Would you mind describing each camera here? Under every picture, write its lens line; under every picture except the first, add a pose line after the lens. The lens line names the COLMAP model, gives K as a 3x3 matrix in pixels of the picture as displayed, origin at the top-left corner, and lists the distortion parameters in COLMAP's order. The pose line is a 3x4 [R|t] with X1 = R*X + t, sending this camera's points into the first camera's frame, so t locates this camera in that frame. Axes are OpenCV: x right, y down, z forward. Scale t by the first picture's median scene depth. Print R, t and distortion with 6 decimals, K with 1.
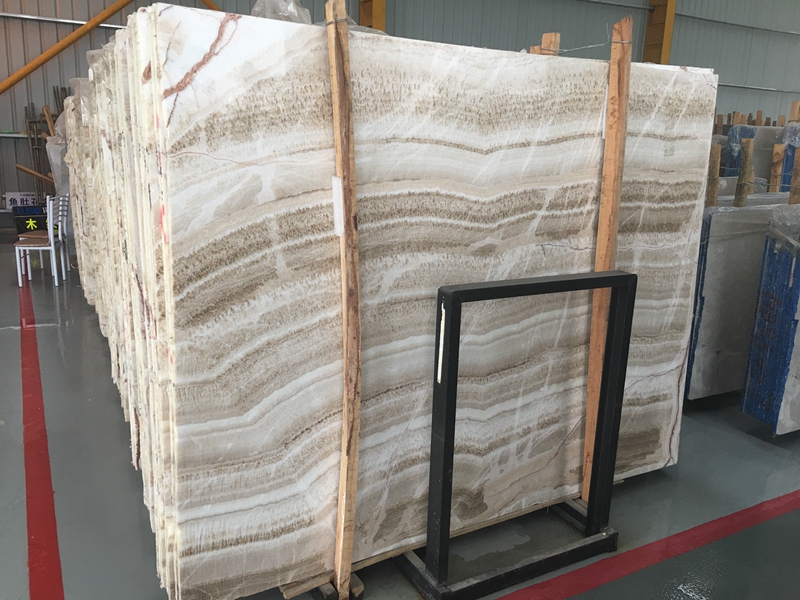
lens RADIAL K [[676.1, 0, 400.0], [0, 676.1, 300.0], [0, 0, 1]] dist [0.065578, -0.079715]
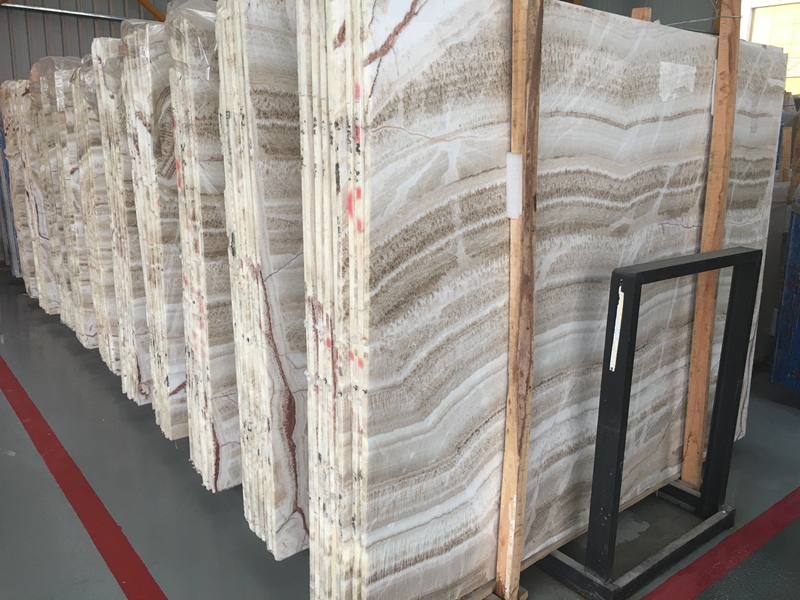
lens RADIAL K [[676.1, 0, 400.0], [0, 676.1, 300.0], [0, 0, 1]] dist [0.065578, -0.079715]
pose [[0.985123, -0.049434, 0.164587, -0.385035], [0.048011, 0.998767, 0.012620, -0.002771], [-0.165008, -0.004530, 0.986282, 0.113148]]
